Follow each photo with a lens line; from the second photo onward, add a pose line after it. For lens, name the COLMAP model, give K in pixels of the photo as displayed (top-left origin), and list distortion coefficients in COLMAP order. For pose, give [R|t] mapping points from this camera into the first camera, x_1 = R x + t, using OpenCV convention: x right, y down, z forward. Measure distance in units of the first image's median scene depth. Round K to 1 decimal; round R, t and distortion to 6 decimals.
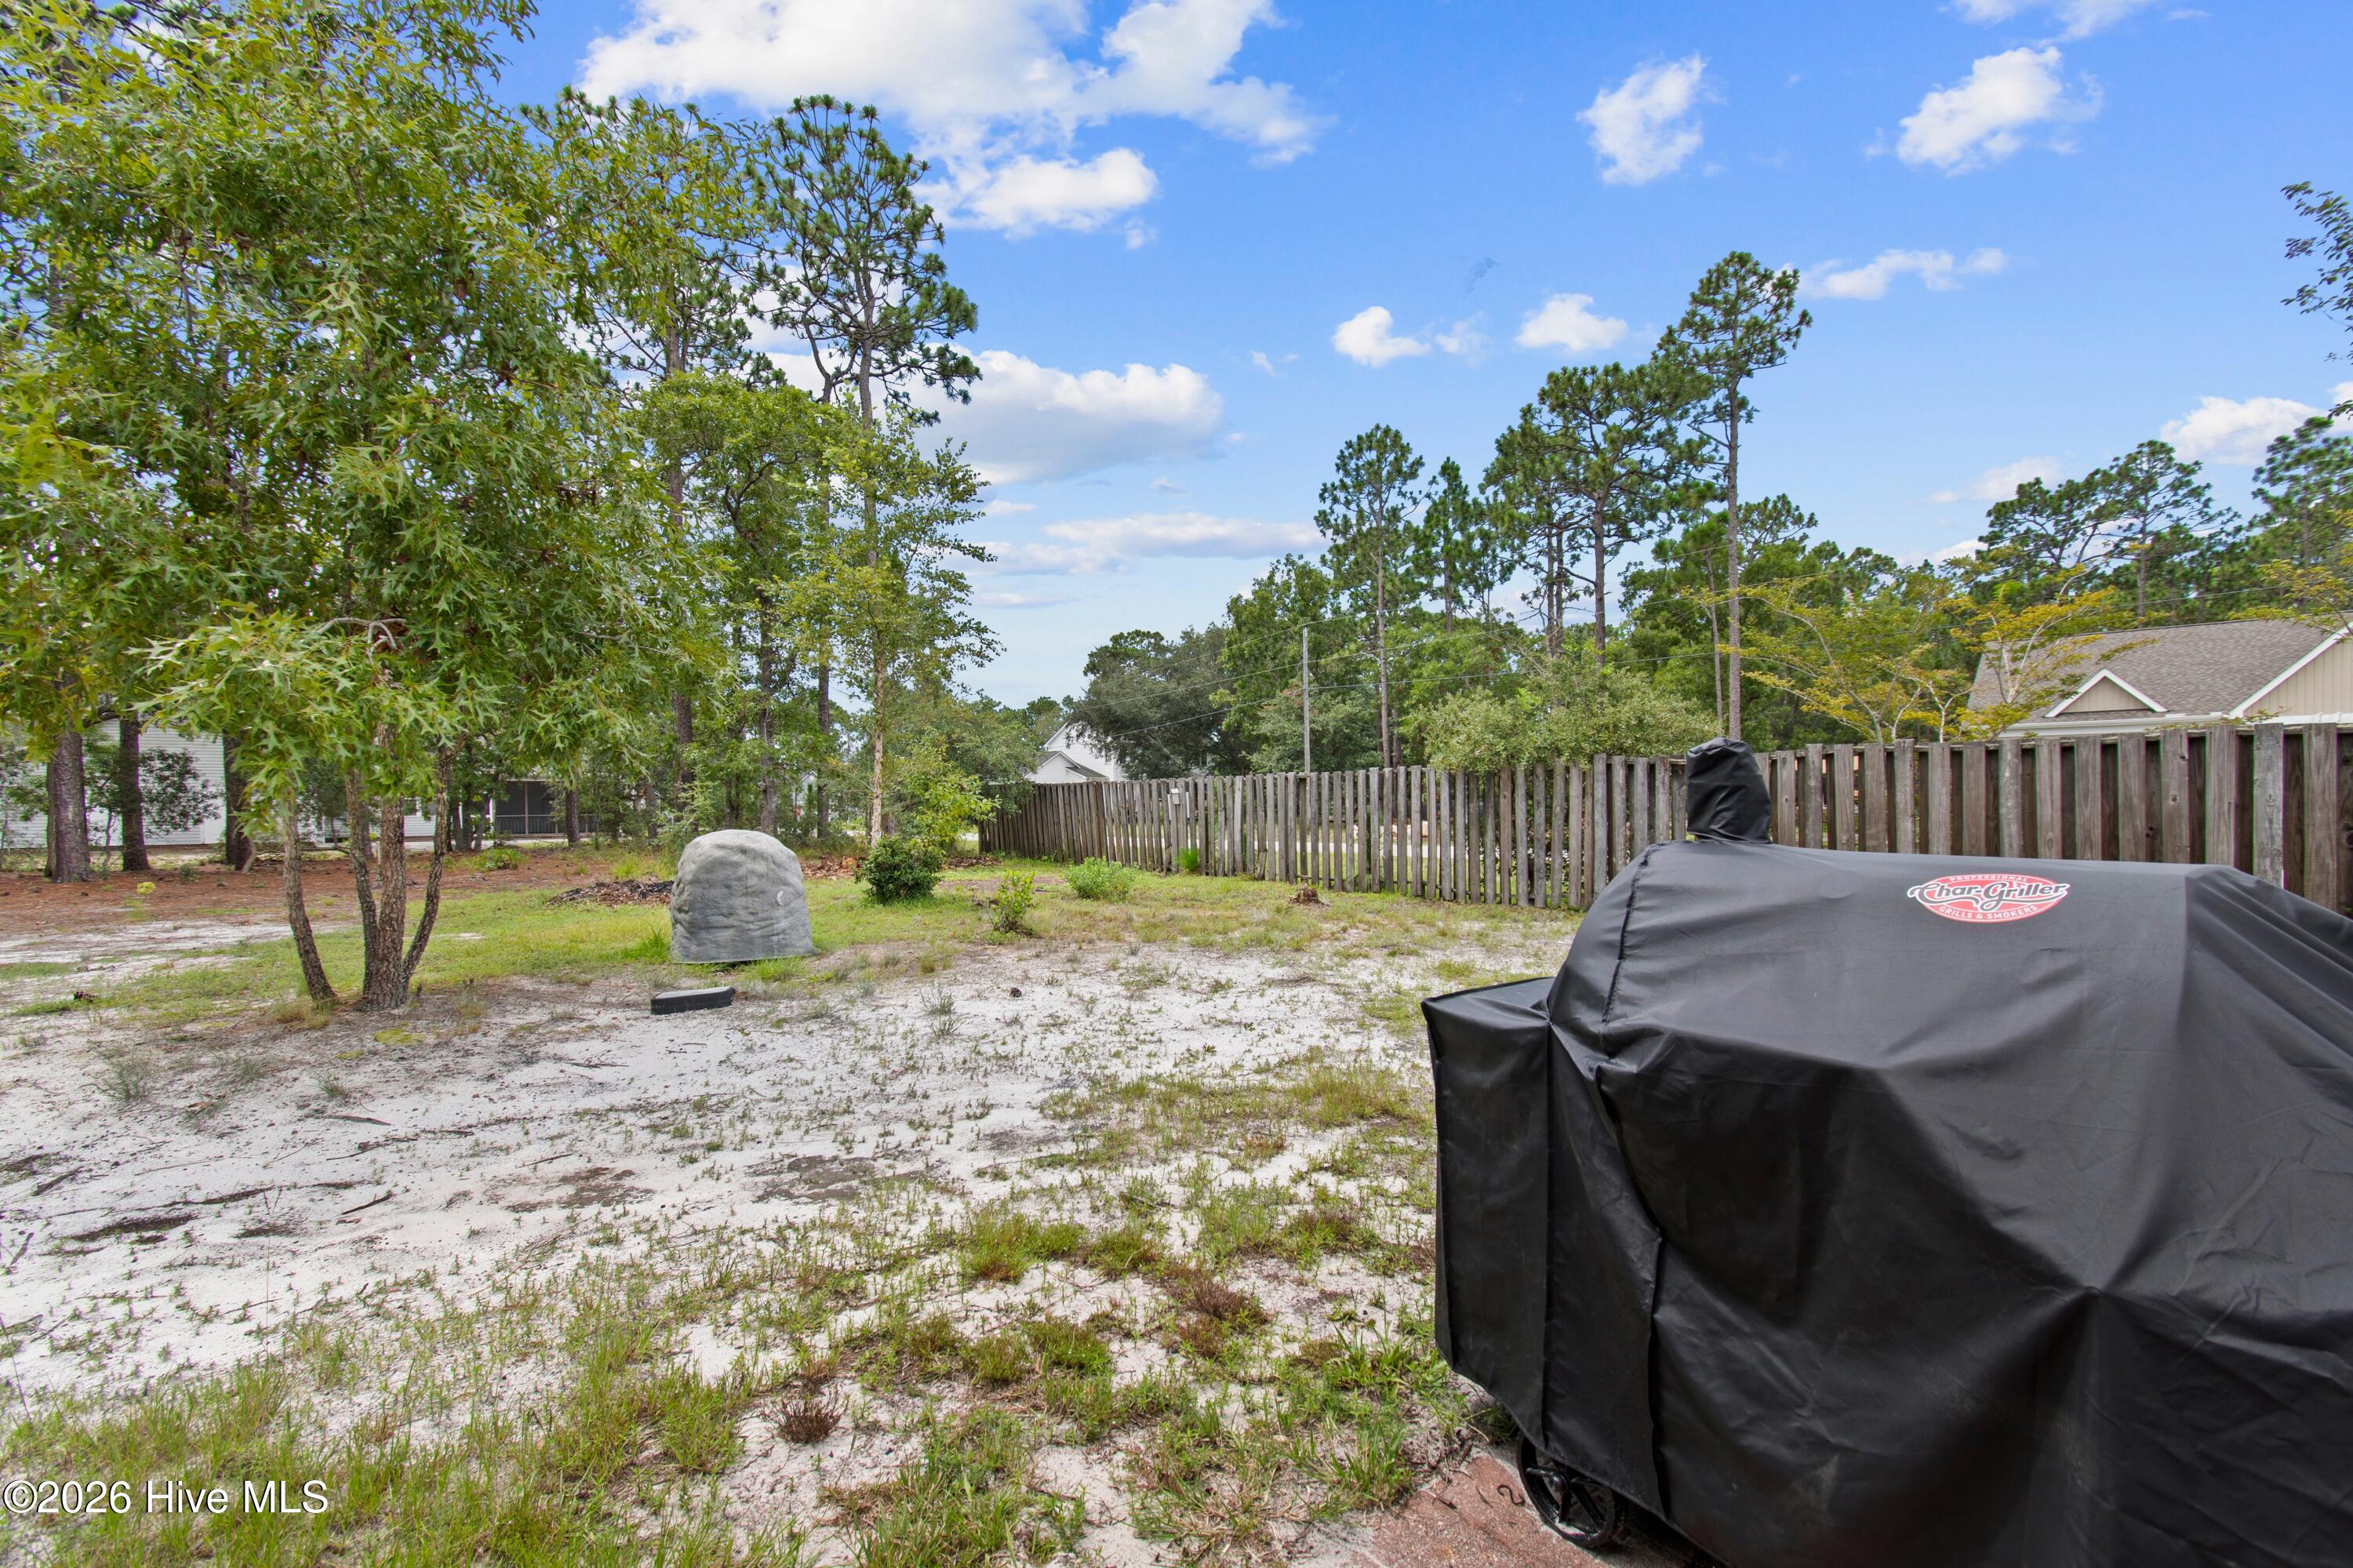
lens RADIAL K [[1036.9, 0, 1188.9], [0, 1036.9, 787.9], [0, 0, 1]] dist [0.006072, -0.002983]
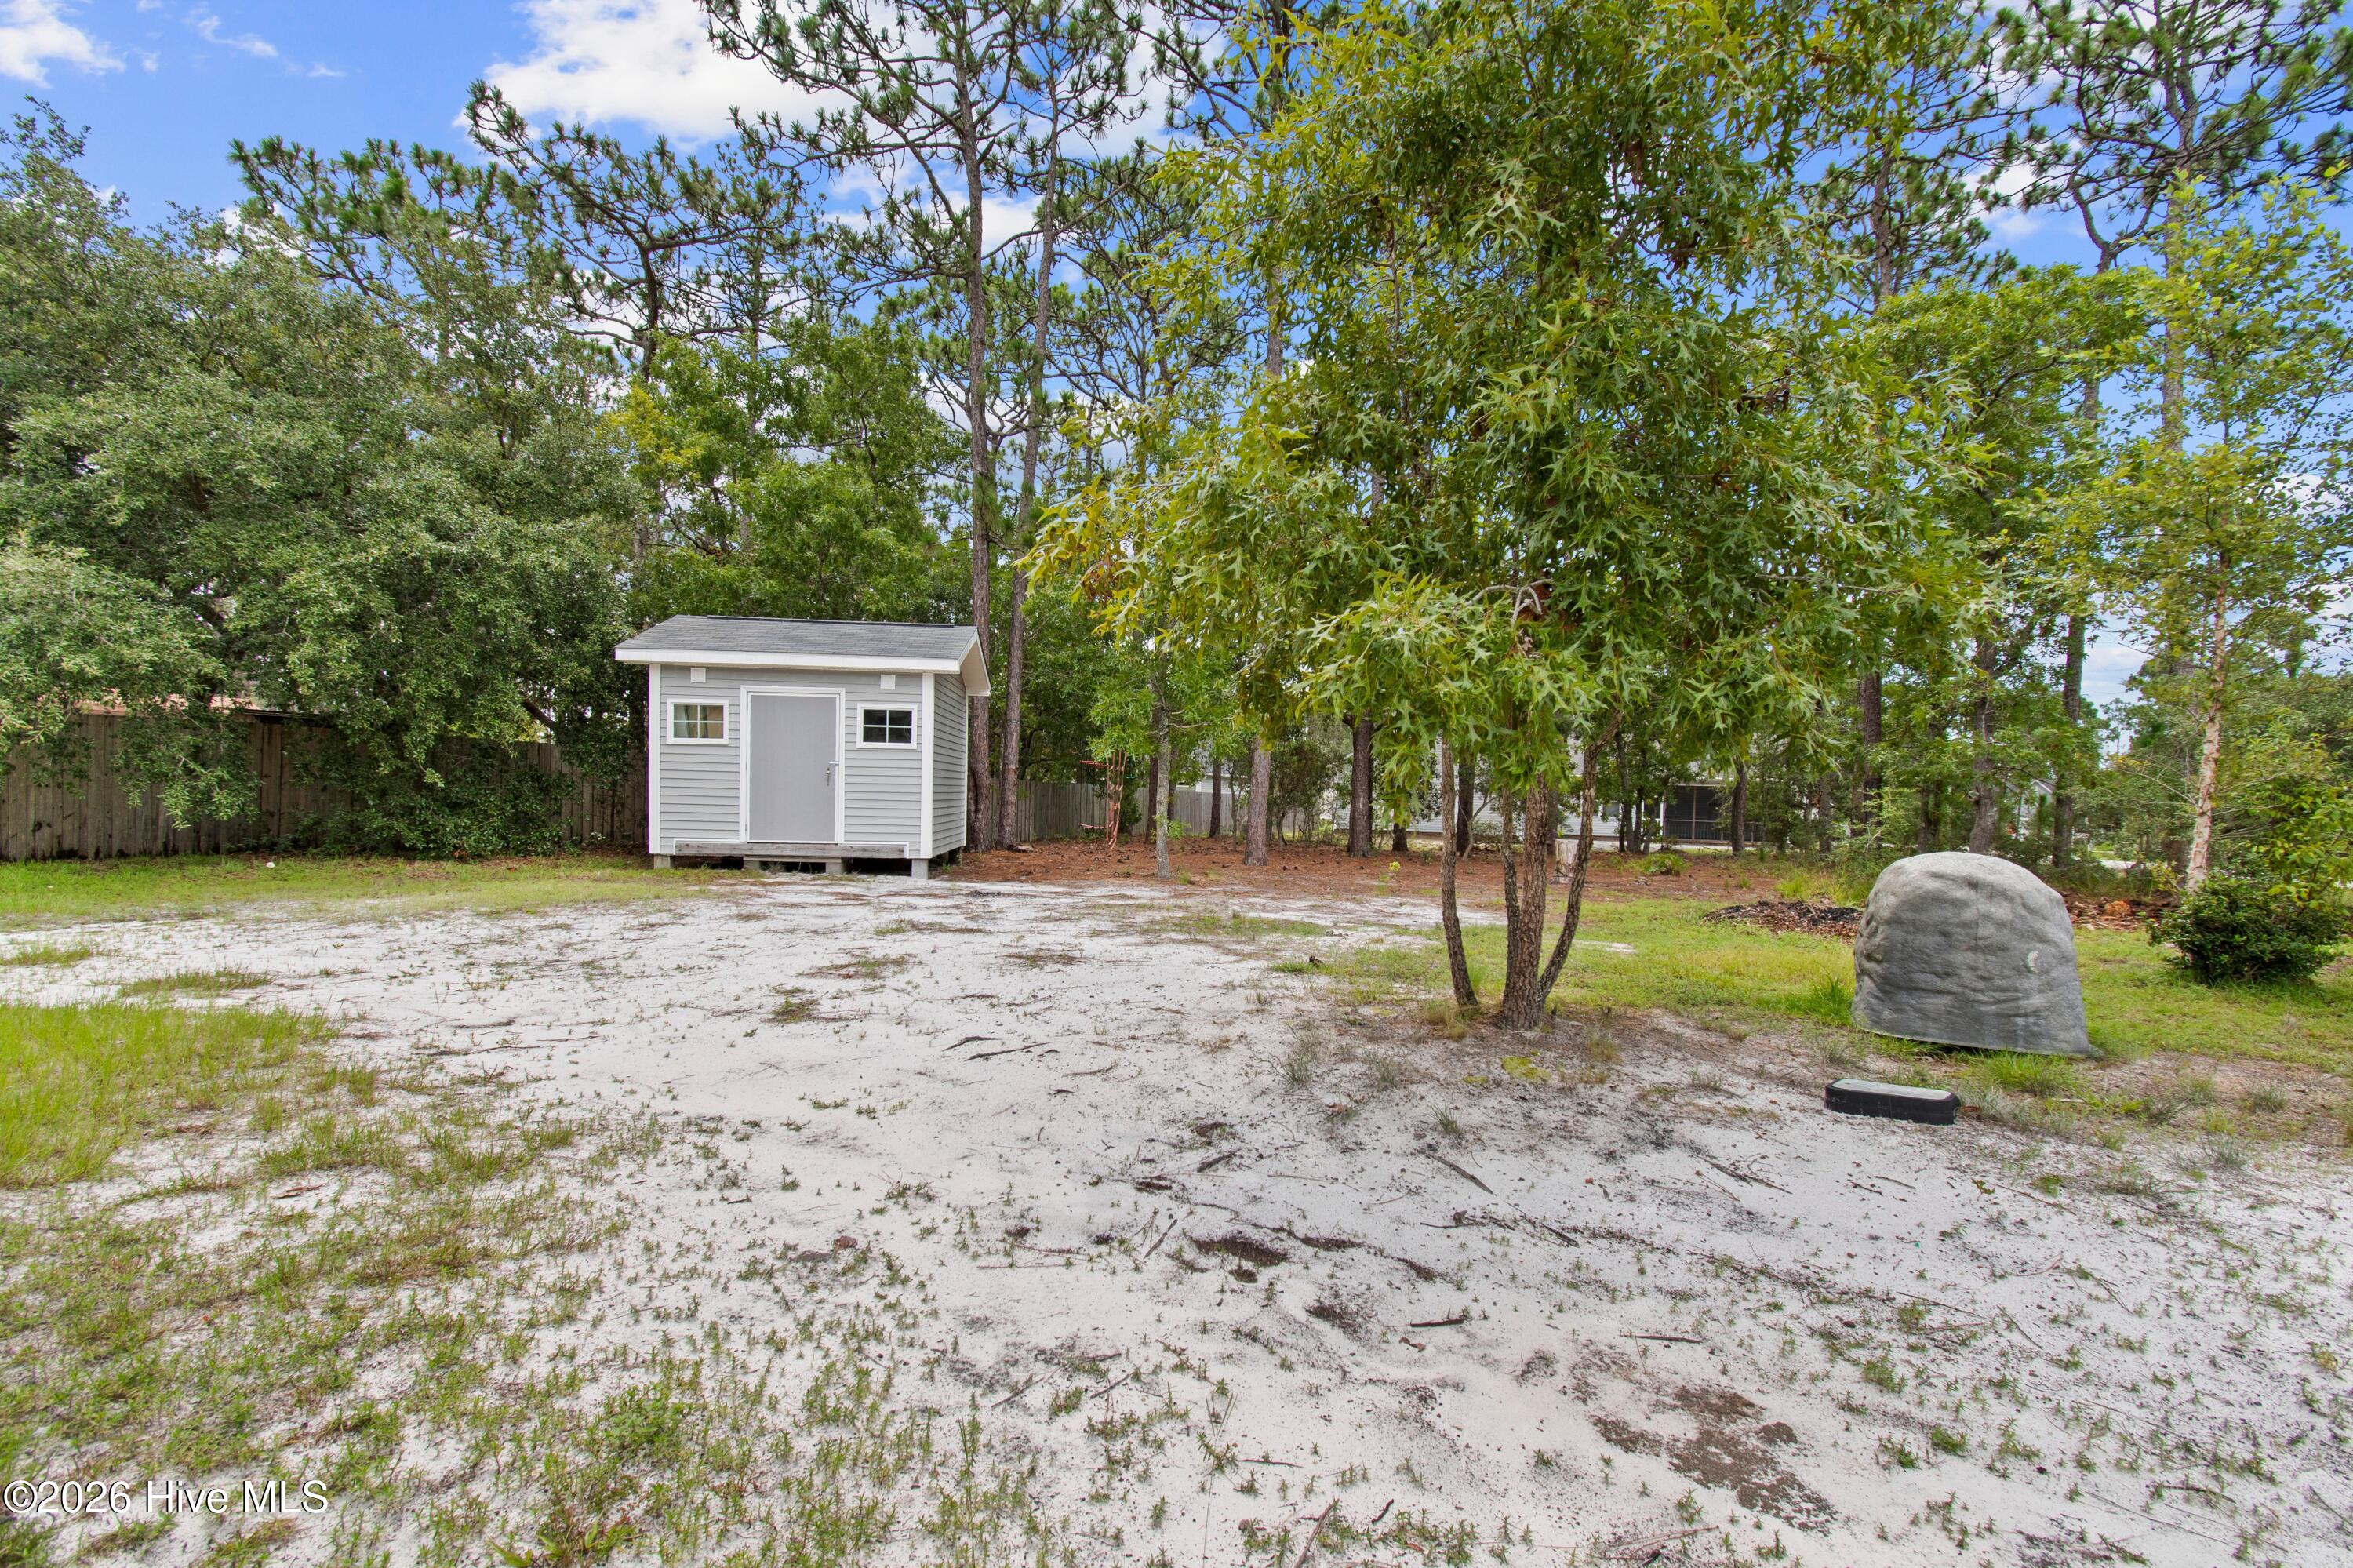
lens RADIAL K [[1036.9, 0, 1193.3], [0, 1036.9, 849.6], [0, 0, 1]] dist [0.006072, -0.002983]
pose [[0.522498, 0.065702, -0.850105, -0.163345], [-0.022400, 0.997740, 0.063344, 0.008130], [0.852346, -0.014055, 0.522789, 0.283990]]
